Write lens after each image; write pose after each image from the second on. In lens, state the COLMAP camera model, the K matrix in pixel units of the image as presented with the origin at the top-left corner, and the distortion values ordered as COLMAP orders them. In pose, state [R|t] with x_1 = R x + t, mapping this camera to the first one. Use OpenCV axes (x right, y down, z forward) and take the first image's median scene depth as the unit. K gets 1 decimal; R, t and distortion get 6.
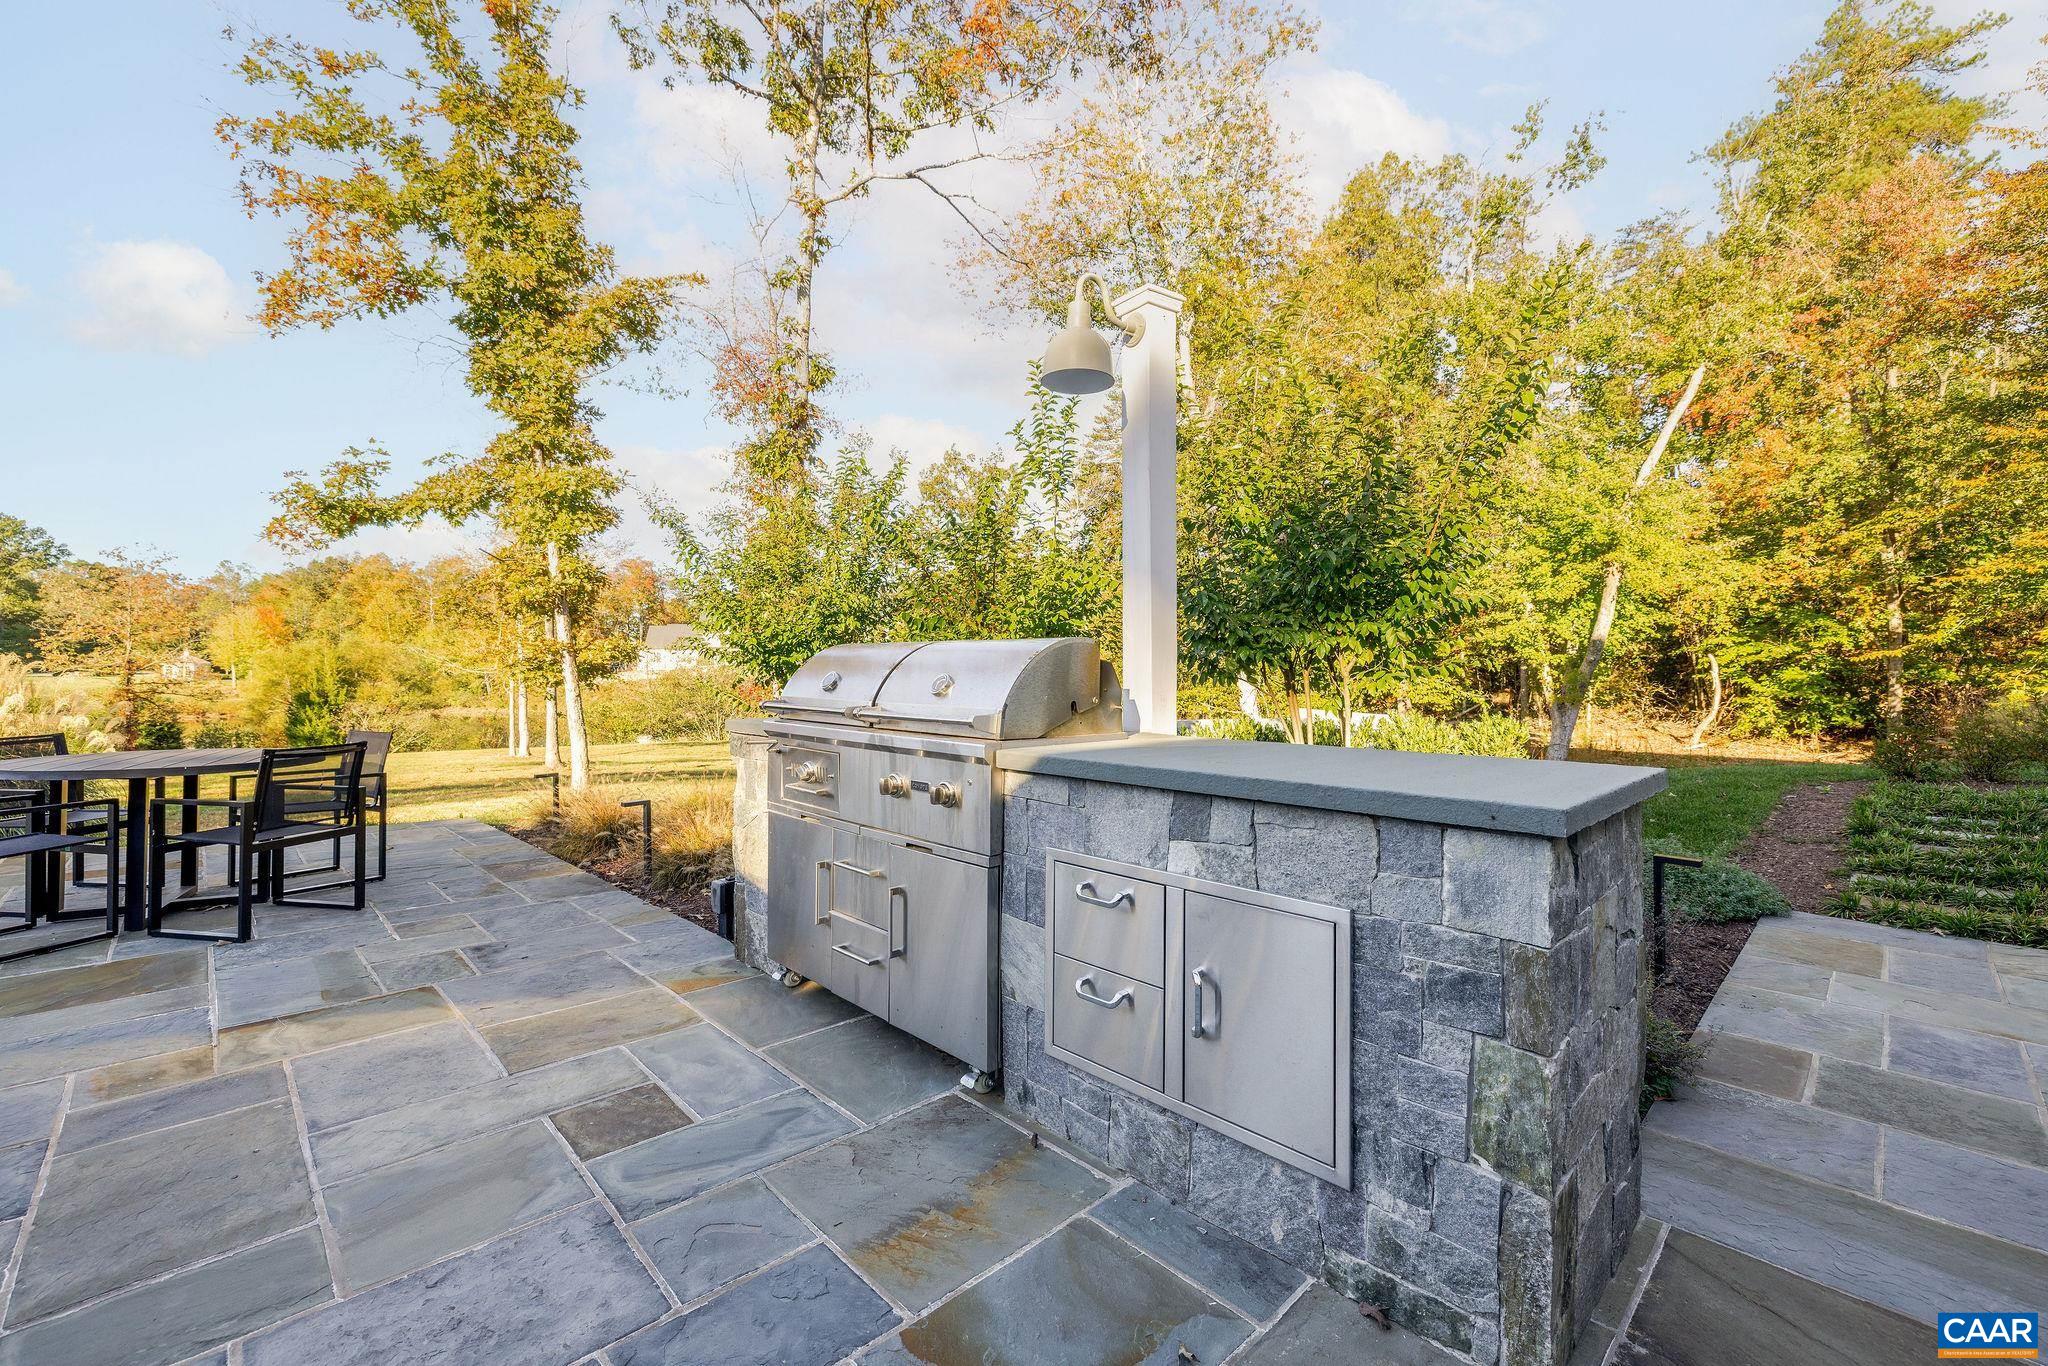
lens RADIAL K [[851.9, 0, 1022.3], [0, 851.9, 669.6], [0, 0, 1]] dist [-0.002585, -0.000613]
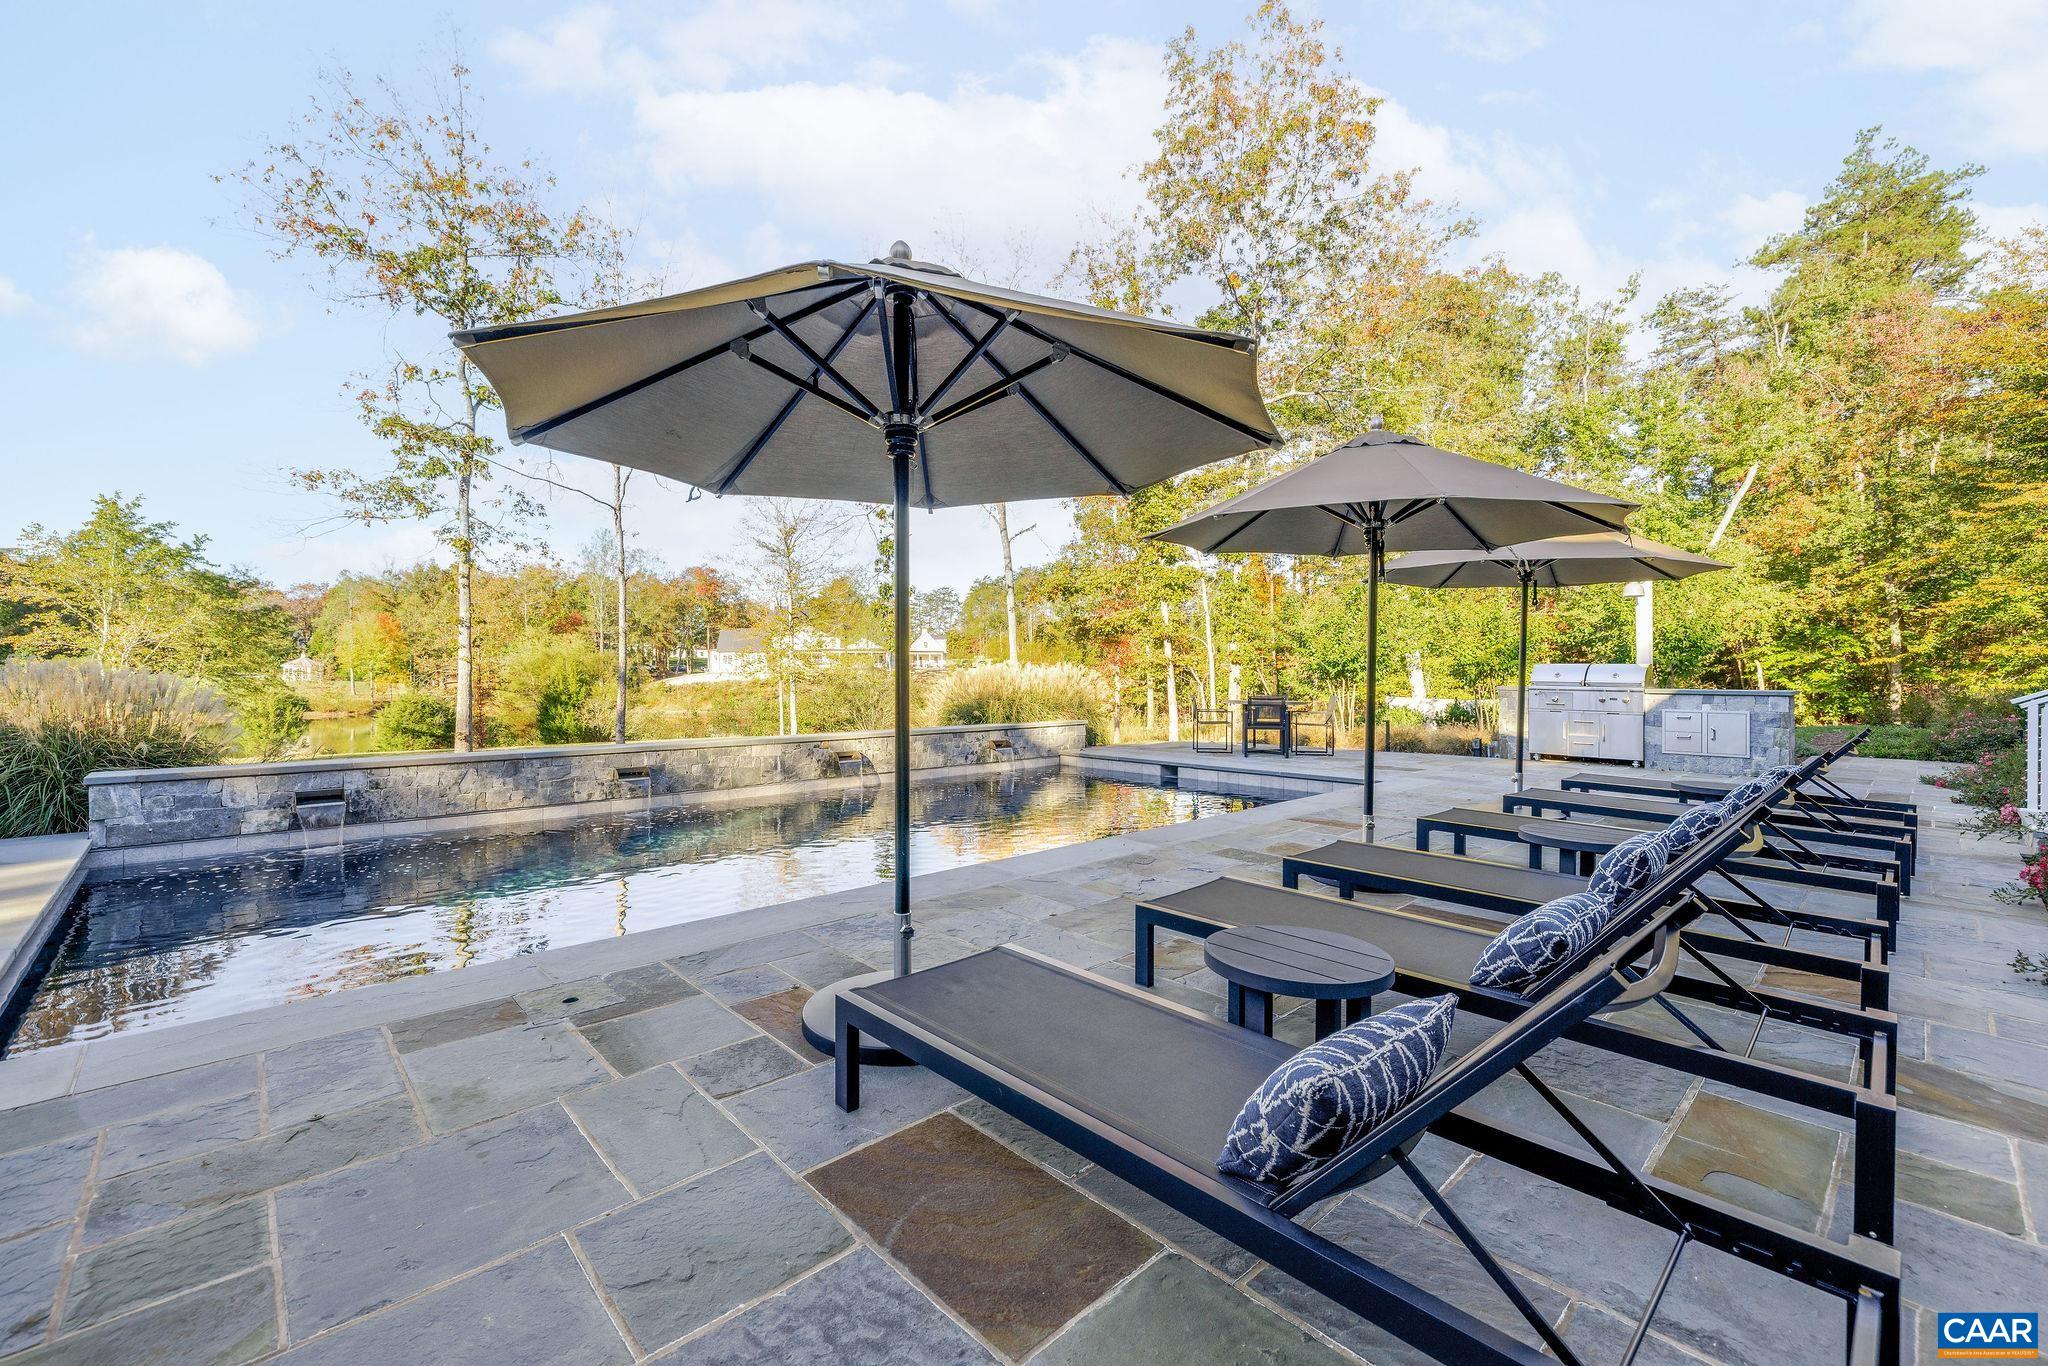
lens RADIAL K [[851.9, 0, 1023.1], [0, 851.9, 669.1], [0, 0, 1]] dist [-0.002585, -0.000613]
pose [[0.999884, 0.000337, -0.015224, -0.887807], [-0.000381, 0.999996, -0.002928, -0.001218], [0.015222, 0.002934, 0.999880, -0.971106]]
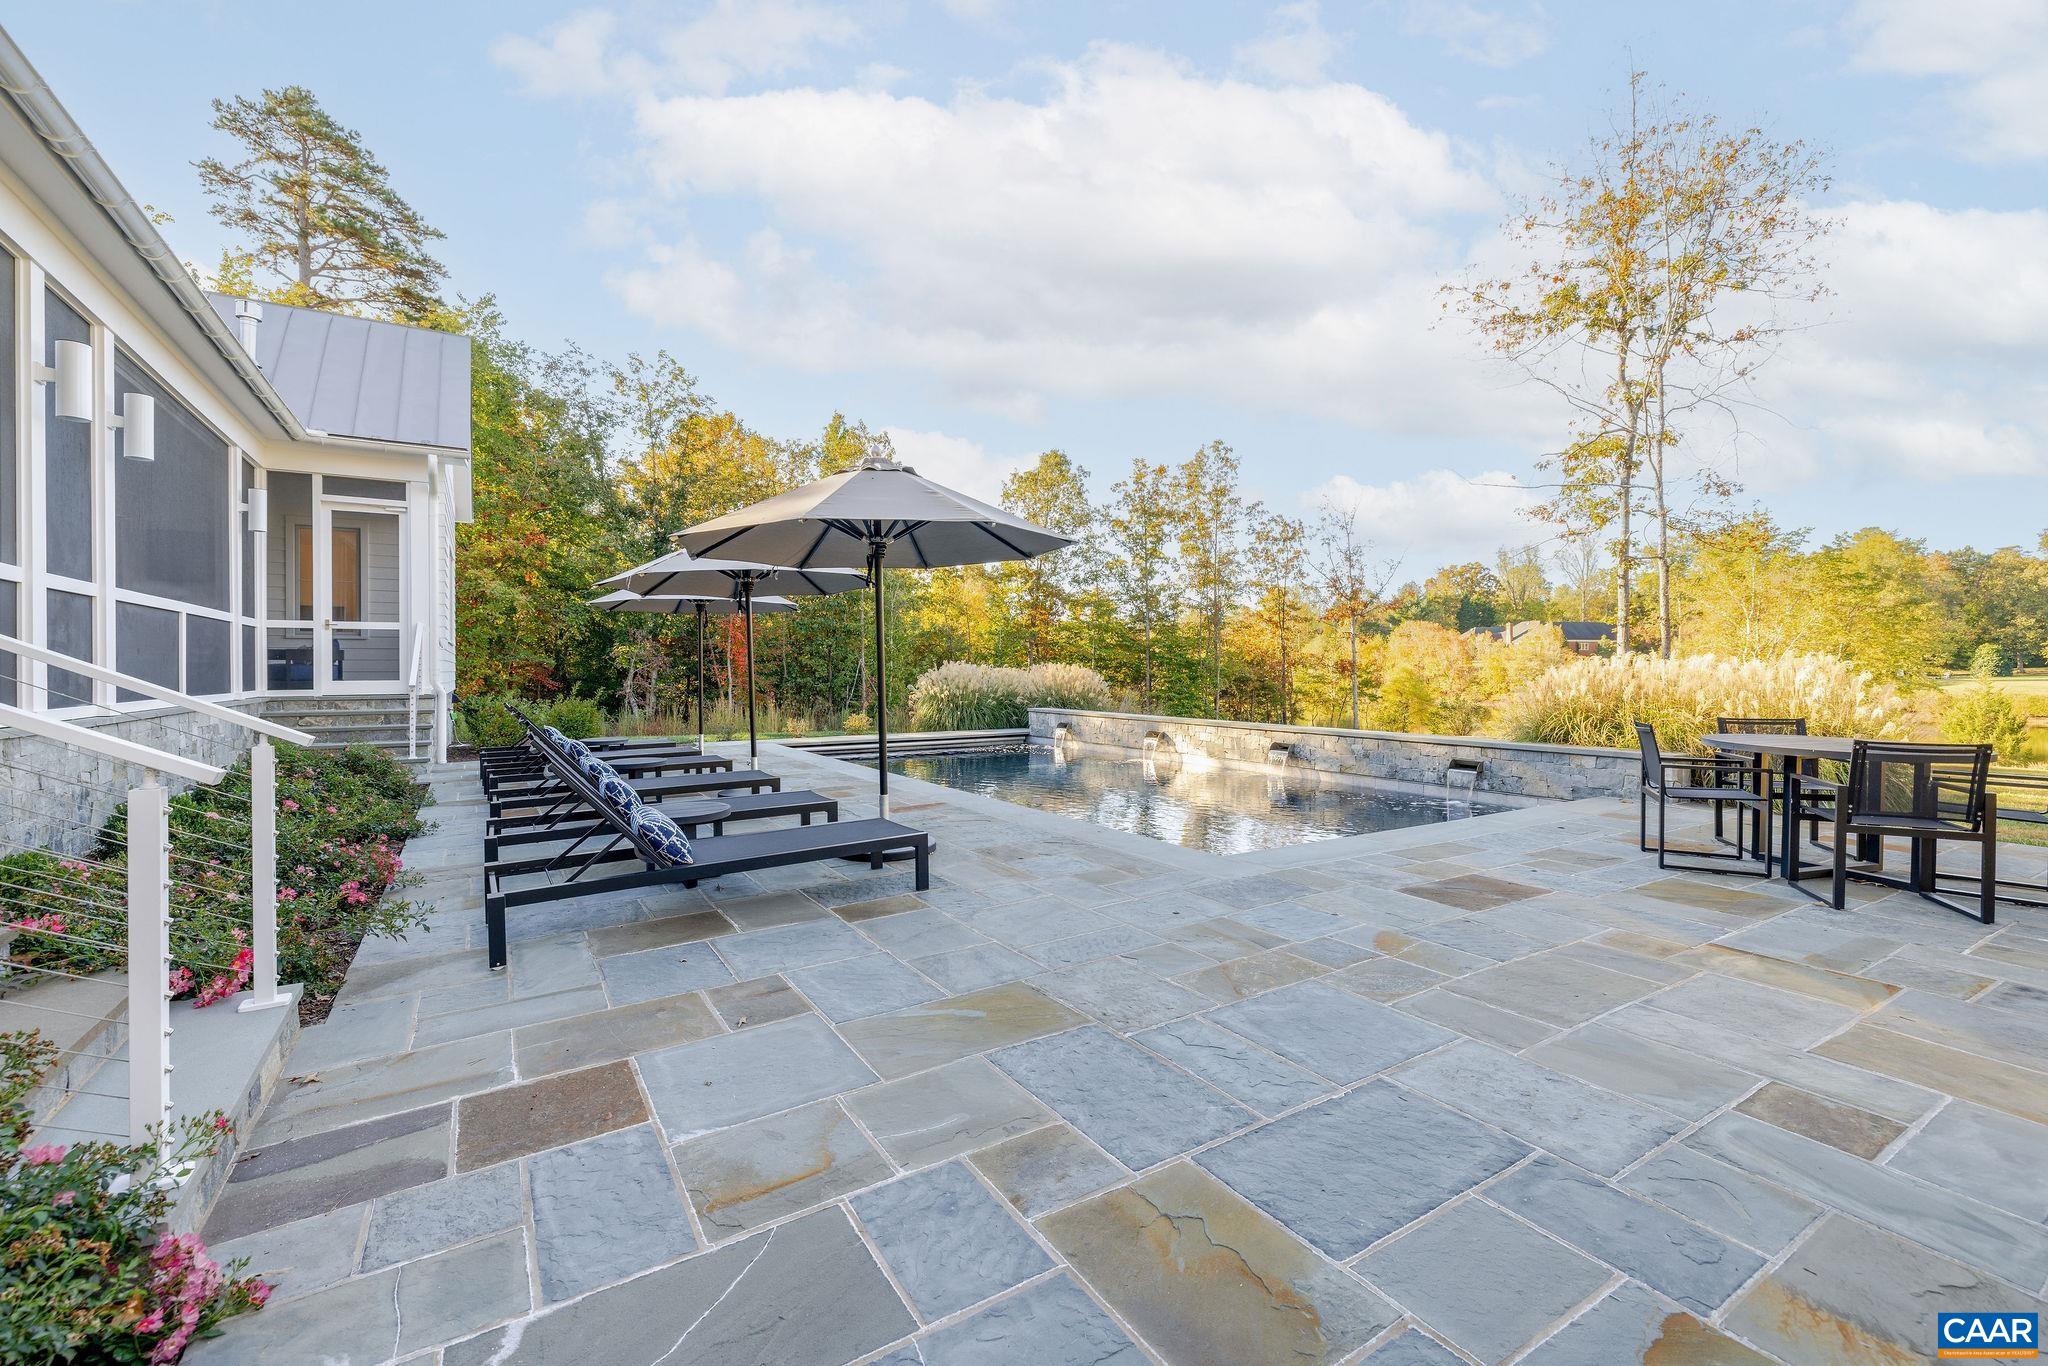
lens RADIAL K [[851.9, 0, 1018.0], [0, 851.9, 673.9], [0, 0, 1]] dist [-0.002585, -0.000613]
pose [[-0.214288, 0.005655, -0.976754, 0.173587], [0.000119, 0.999983, 0.005764, 0.000318], [0.976770, 0.001119, -0.214286, 0.072905]]
